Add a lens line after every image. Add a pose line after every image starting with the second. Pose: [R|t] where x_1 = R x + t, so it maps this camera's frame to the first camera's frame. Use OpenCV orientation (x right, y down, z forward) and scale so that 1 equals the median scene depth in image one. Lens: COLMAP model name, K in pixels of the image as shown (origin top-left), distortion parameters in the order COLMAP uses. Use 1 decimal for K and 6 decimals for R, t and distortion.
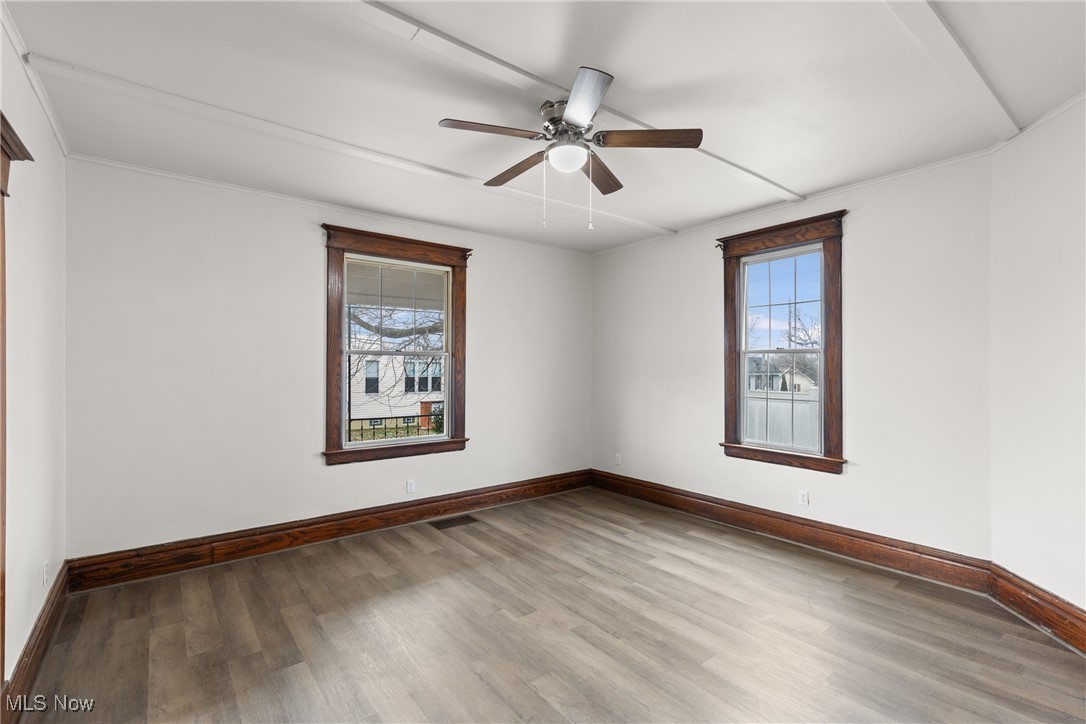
lens RADIAL K [[494.8, 0, 542.3], [0, 494.8, 364.3], [0, 0, 1]] dist [0.013571, -0.002571]
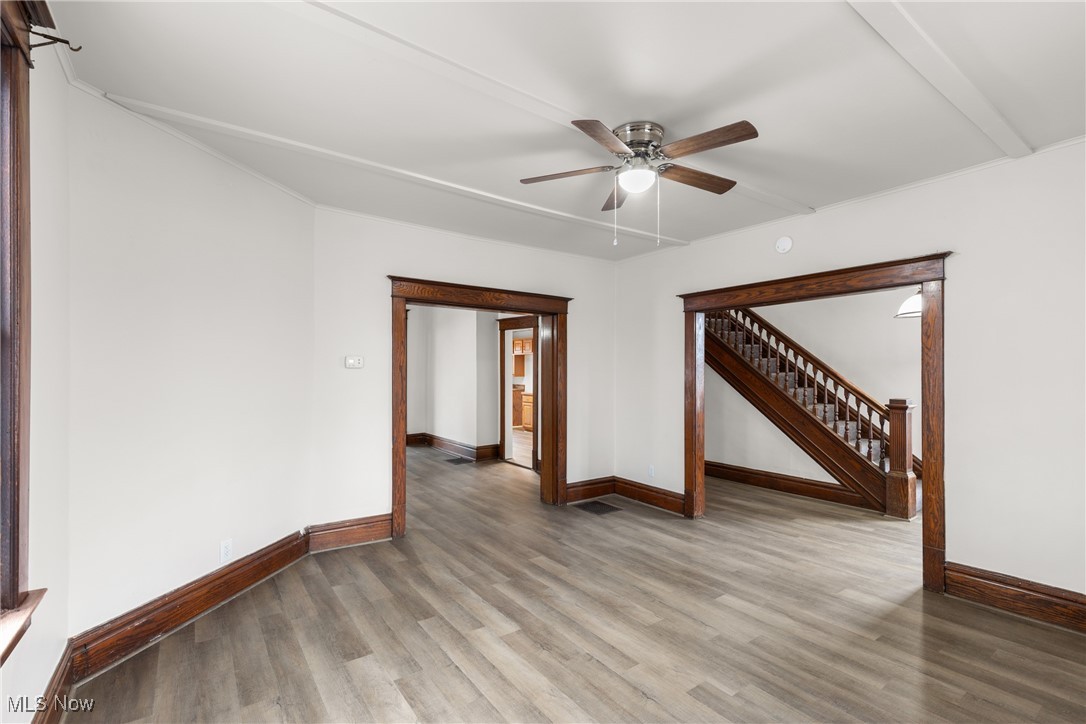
lens RADIAL K [[494.8, 0, 543.0], [0, 494.8, 366.4], [0, 0, 1]] dist [0.013571, -0.002571]
pose [[-0.999352, -0.000719, 0.035989, 0.132806], [-0.001142, 0.999931, -0.011718, 0.000773], [-0.035978, -0.011752, -0.999283, 1.283455]]
